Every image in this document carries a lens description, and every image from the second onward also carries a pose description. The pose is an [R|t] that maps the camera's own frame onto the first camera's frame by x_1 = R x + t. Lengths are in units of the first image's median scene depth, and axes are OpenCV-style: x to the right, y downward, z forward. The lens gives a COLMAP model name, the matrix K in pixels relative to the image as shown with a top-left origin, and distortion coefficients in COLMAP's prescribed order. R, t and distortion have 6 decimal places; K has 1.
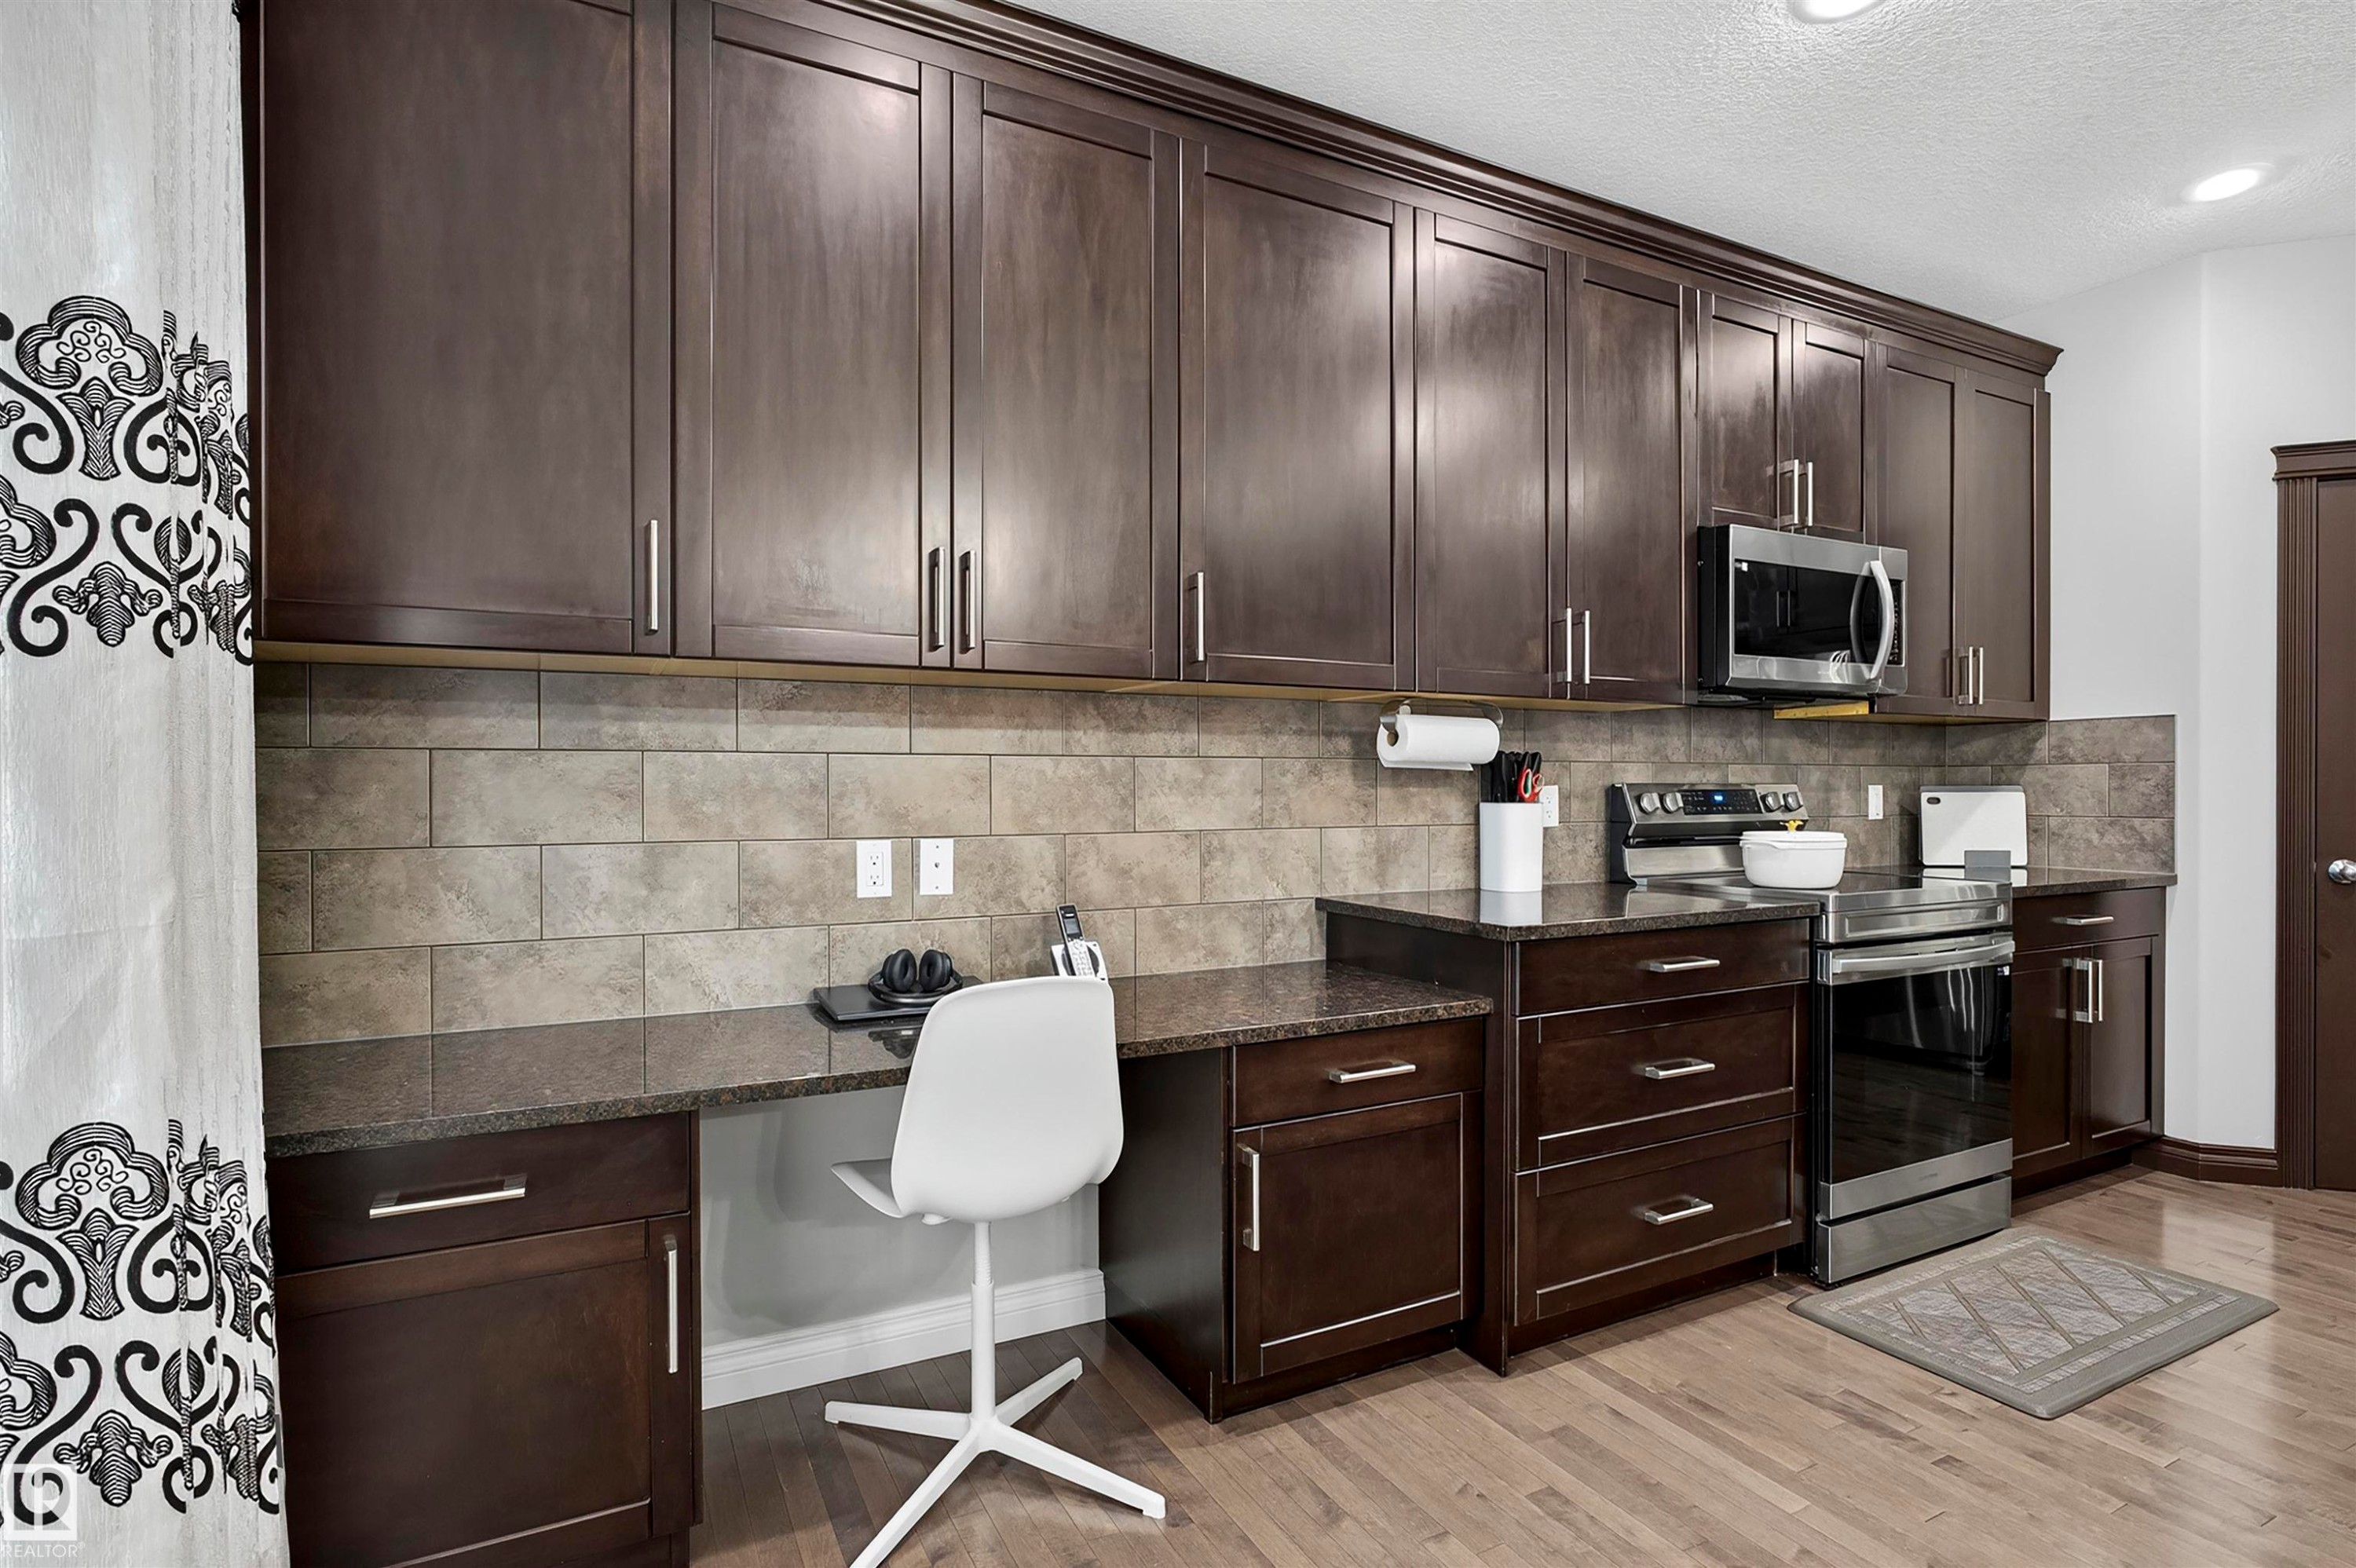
lens RADIAL K [[1174.1, 0, 1225.6], [0, 1174.1, 788.5], [0, 0, 1]] dist [-0.019428, 0.021467]
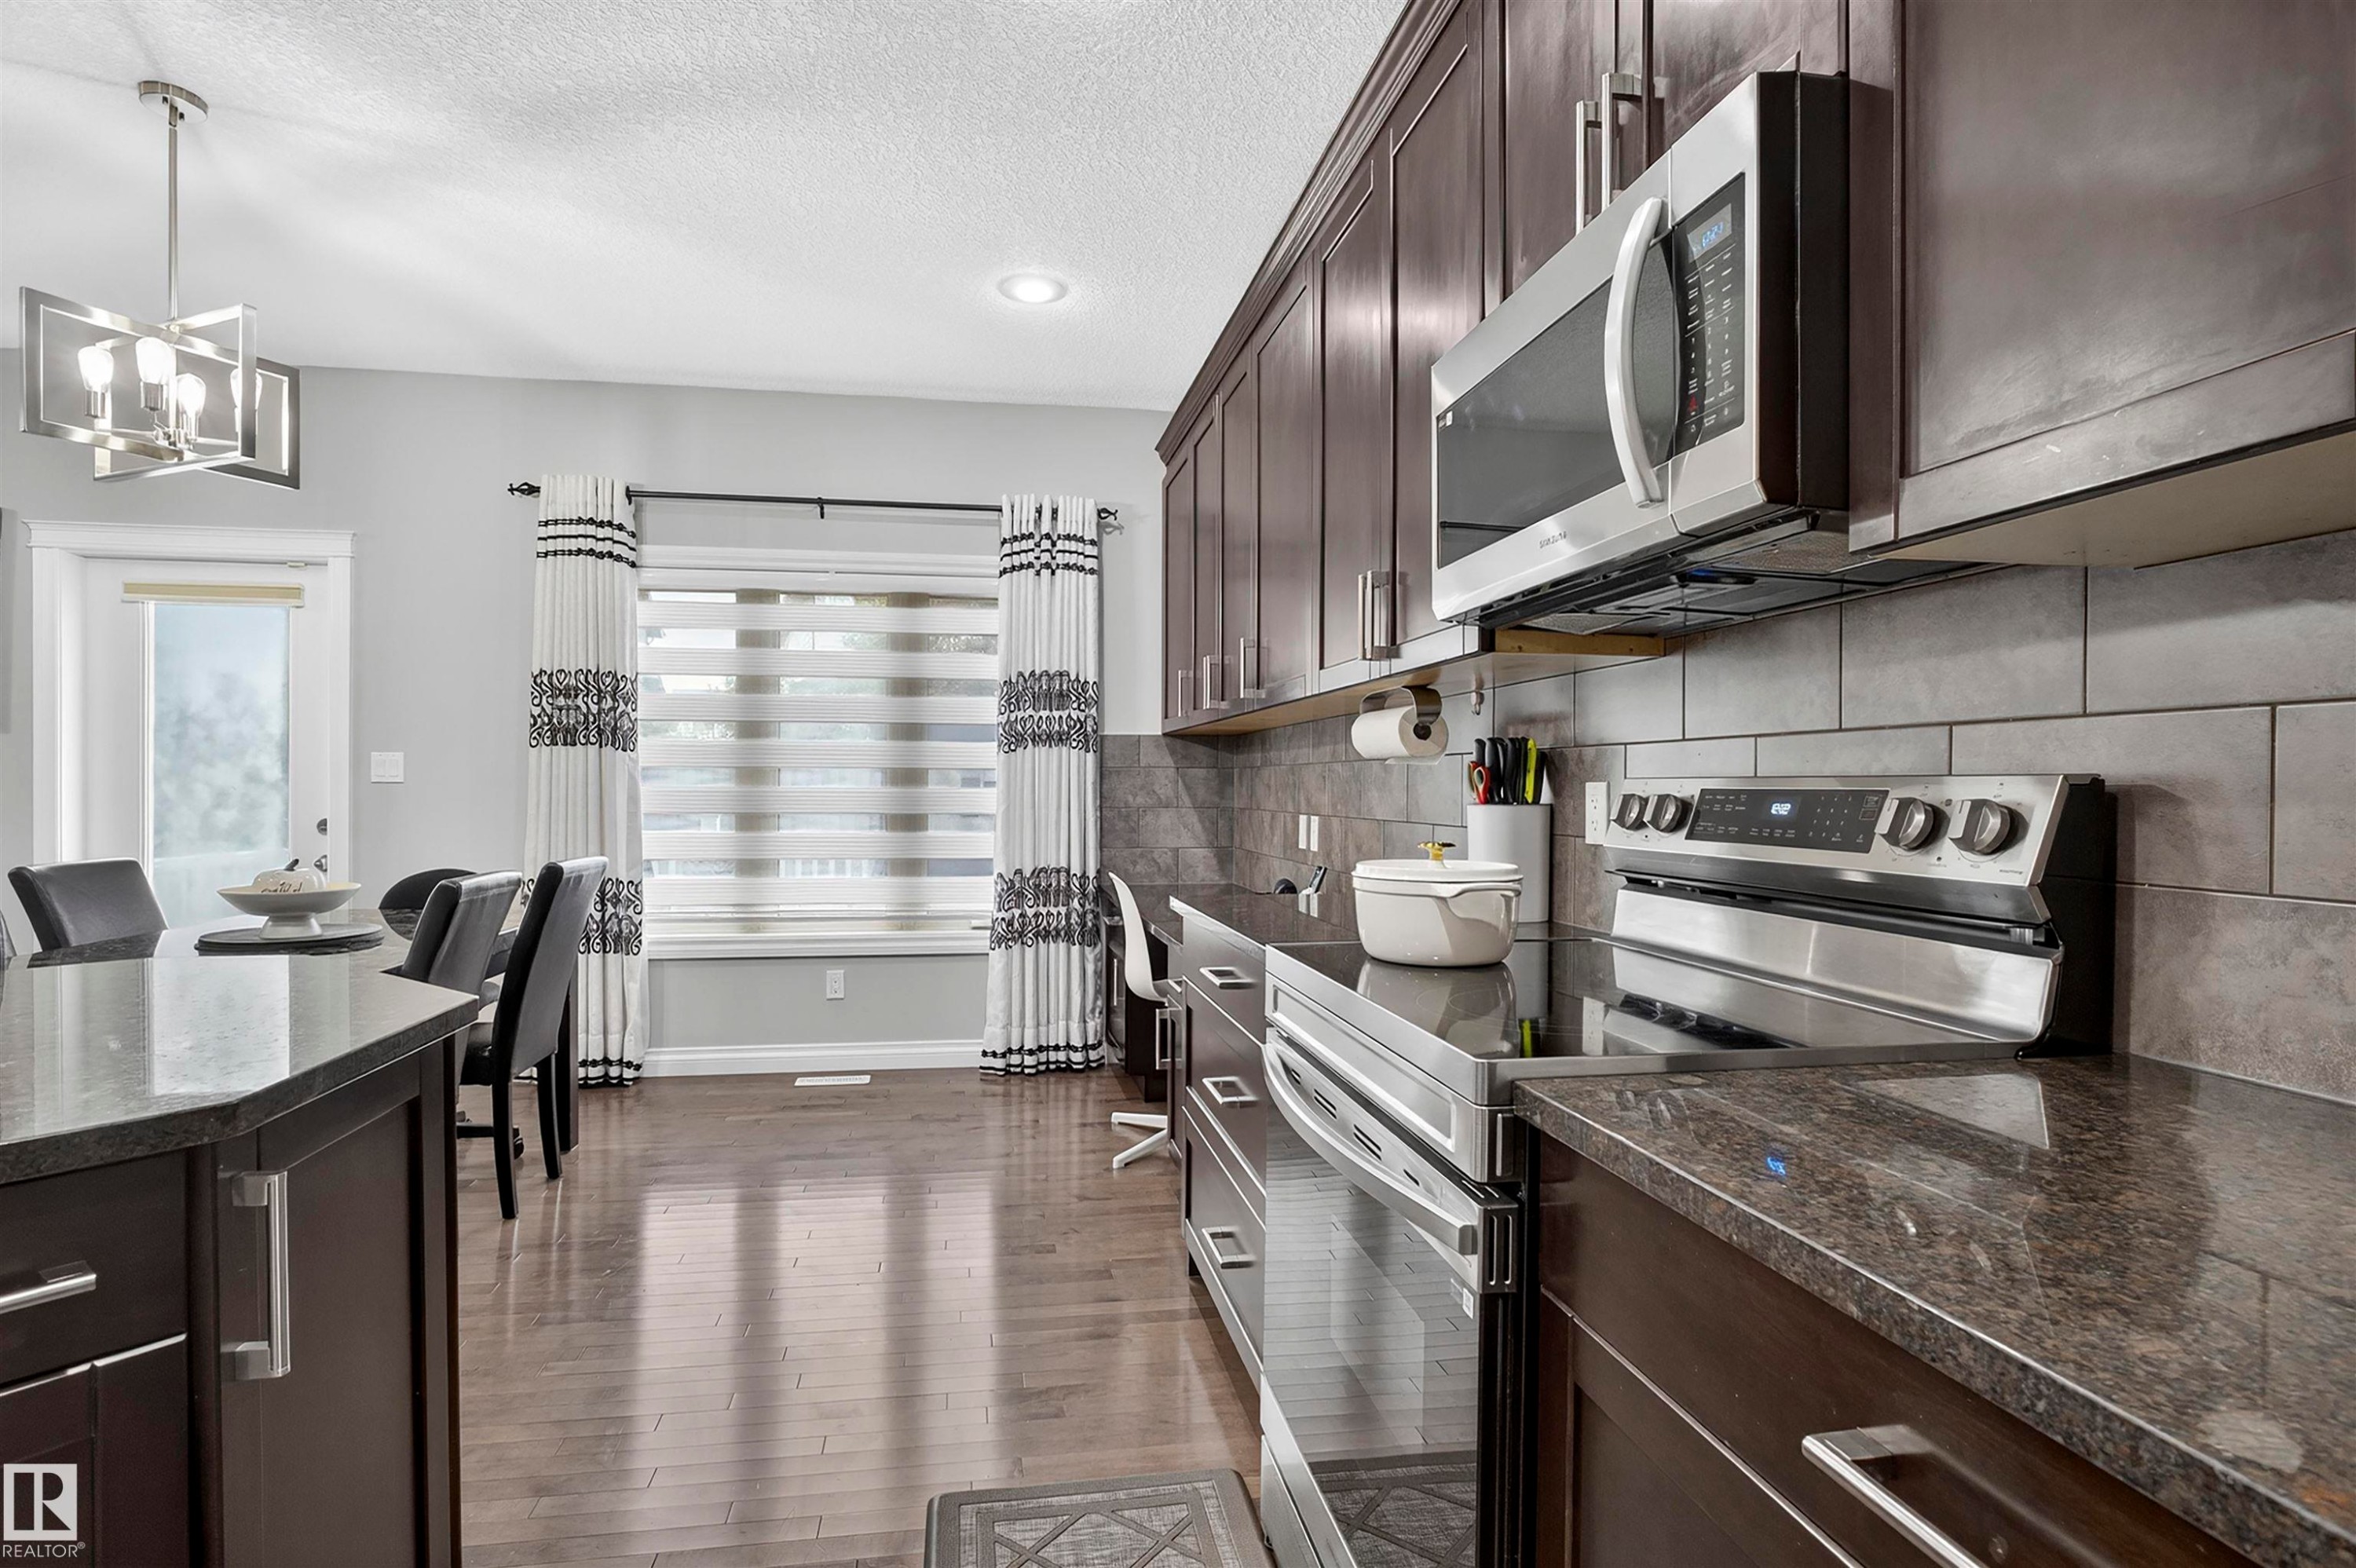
lens RADIAL K [[1141.6, 0, 1178.0], [0, 1141.6, 784.0], [0, 0, 1]] dist [-0.015668, 0.008660]
pose [[-0.337207, -0.000392, -0.941431, 1.197518], [-0.003783, 0.999992, 0.000938, -0.001895], [0.941423, 0.003878, -0.337206, 1.222629]]
